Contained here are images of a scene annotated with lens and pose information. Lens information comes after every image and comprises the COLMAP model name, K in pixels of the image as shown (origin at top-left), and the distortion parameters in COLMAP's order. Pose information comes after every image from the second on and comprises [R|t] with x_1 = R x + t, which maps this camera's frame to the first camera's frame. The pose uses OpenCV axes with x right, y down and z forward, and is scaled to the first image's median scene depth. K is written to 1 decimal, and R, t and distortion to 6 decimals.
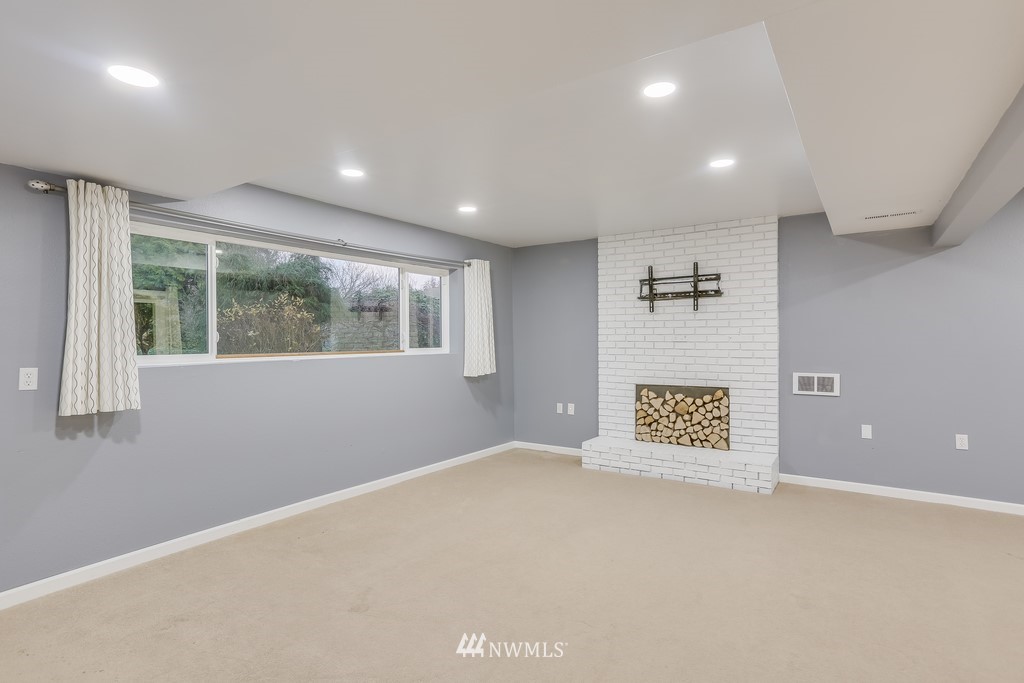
lens RADIAL K [[513.0, 0, 508.2], [0, 513.0, 317.7], [0, 0, 1]] dist [-0.041934, 0.034849]
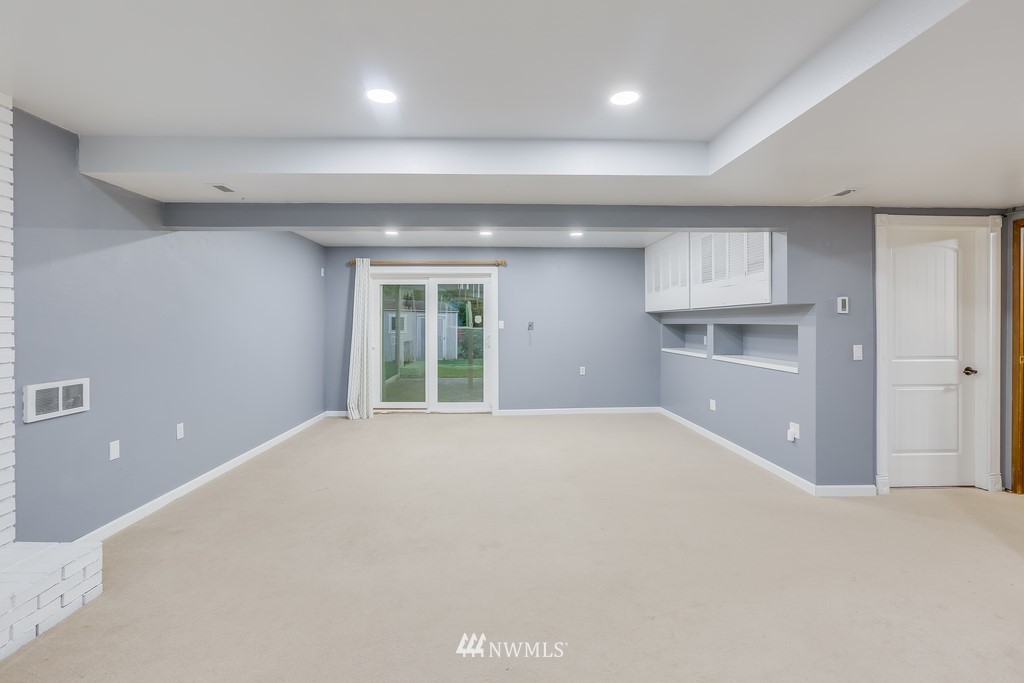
lens RADIAL K [[513.0, 0, 508.2], [0, 513.0, 317.7], [0, 0, 1]] dist [-0.041934, 0.034849]
pose [[-0.598479, 0.004601, 0.801125, -0.225028], [-0.029693, 0.999169, -0.027920, 0.032688], [-0.800588, -0.040497, -0.597845, 0.946138]]
